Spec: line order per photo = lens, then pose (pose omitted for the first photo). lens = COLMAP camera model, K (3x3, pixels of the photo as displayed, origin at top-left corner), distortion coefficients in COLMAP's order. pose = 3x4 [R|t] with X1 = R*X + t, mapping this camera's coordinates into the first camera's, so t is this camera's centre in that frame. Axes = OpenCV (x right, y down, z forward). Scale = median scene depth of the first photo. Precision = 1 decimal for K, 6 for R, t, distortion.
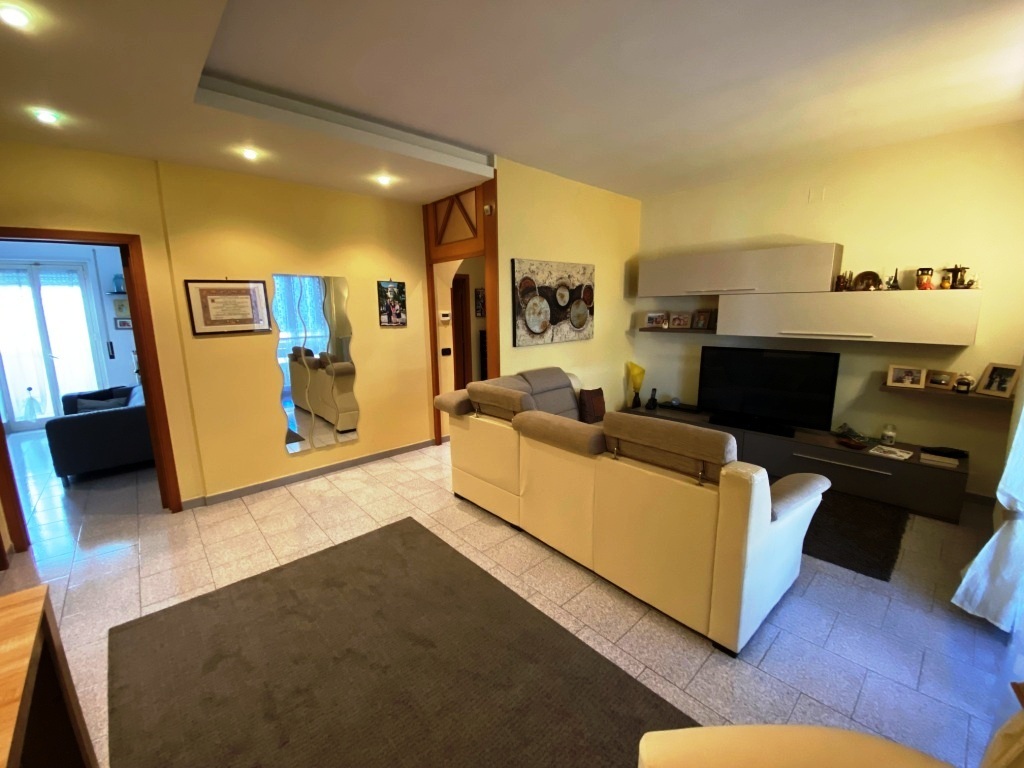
lens RADIAL K [[412.1, 0, 512.0], [0, 412.1, 384.0], [0, 0, 1]] dist [-0.043408, -0.000074]
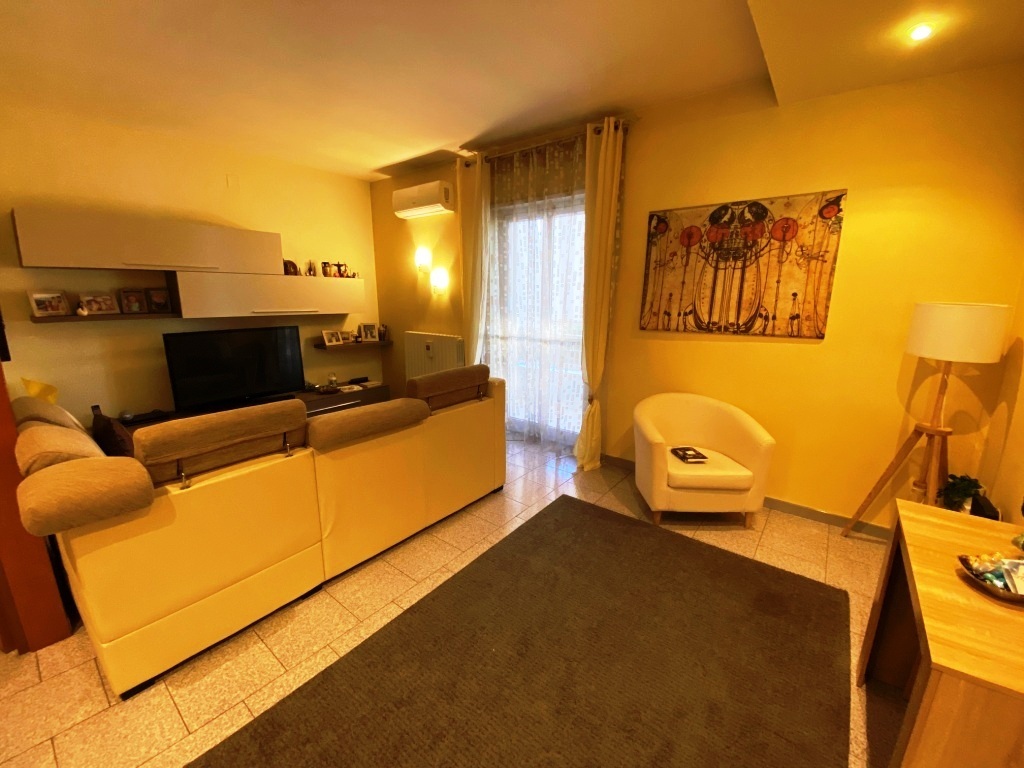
lens RADIAL K [[409.4, 0, 505.2], [0, 409.4, 383.0], [0, 0, 1]] dist [0.001670, -0.013806]
pose [[-0.181487, -0.192752, 0.964318, -0.593135], [0.165603, 0.960608, 0.223177, -0.088536], [-0.969349, 0.200197, -0.142418, 0.628569]]
